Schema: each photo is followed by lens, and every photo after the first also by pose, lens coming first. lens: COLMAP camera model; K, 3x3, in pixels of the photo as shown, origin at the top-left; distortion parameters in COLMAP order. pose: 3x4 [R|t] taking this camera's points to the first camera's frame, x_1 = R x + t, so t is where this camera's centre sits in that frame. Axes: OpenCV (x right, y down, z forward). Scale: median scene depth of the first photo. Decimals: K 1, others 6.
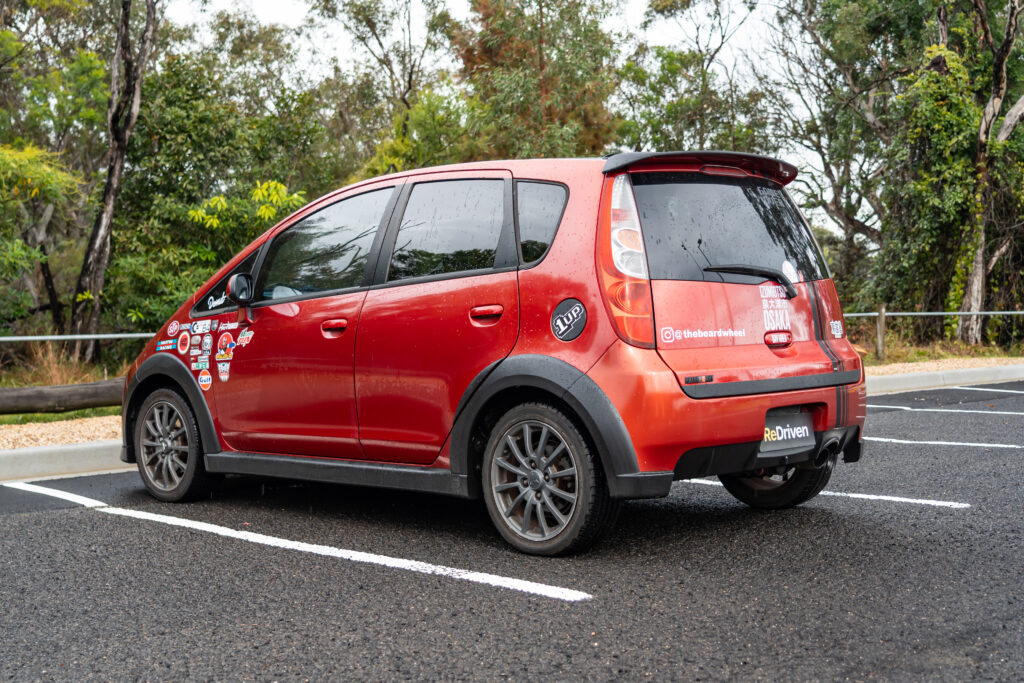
lens RADIAL K [[1334.4, 0, 512.6], [0, 1334.4, 339.7], [0, 0, 1]] dist [0.016591, 0.000000]
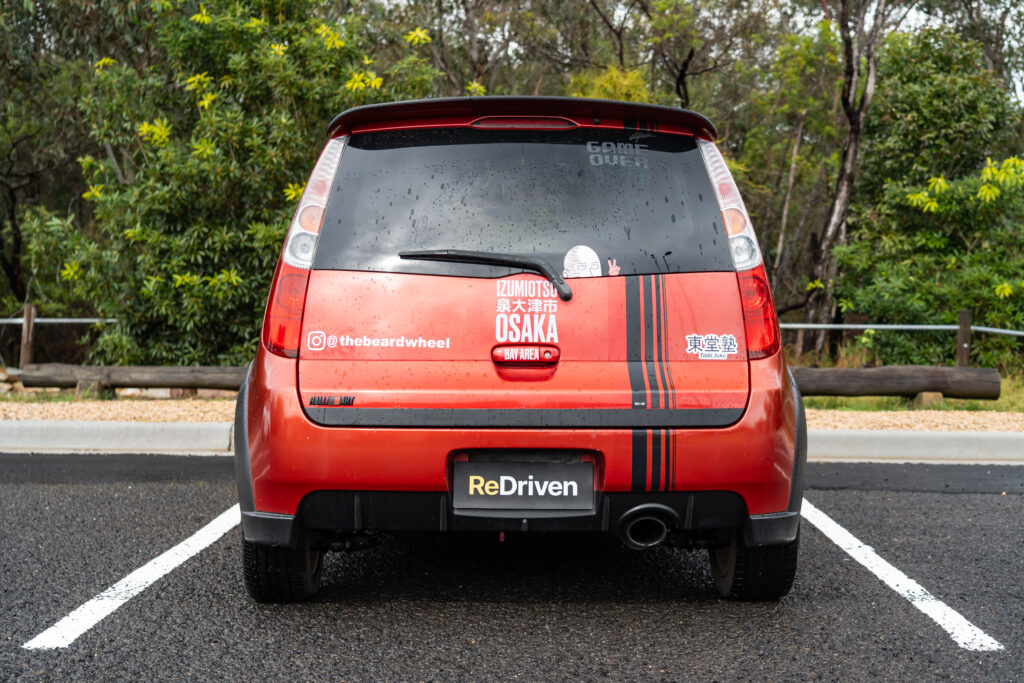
lens RADIAL K [[1328.0, 0, 519.8], [0, 1328.0, 348.4], [0, 0, 1]] dist [0.078420, 0.000000]
pose [[0.747257, 0.047815, -0.662812, 0.177902], [-0.037824, 0.998851, 0.029414, -0.006581], [0.663457, 0.003091, 0.748208, 0.123957]]
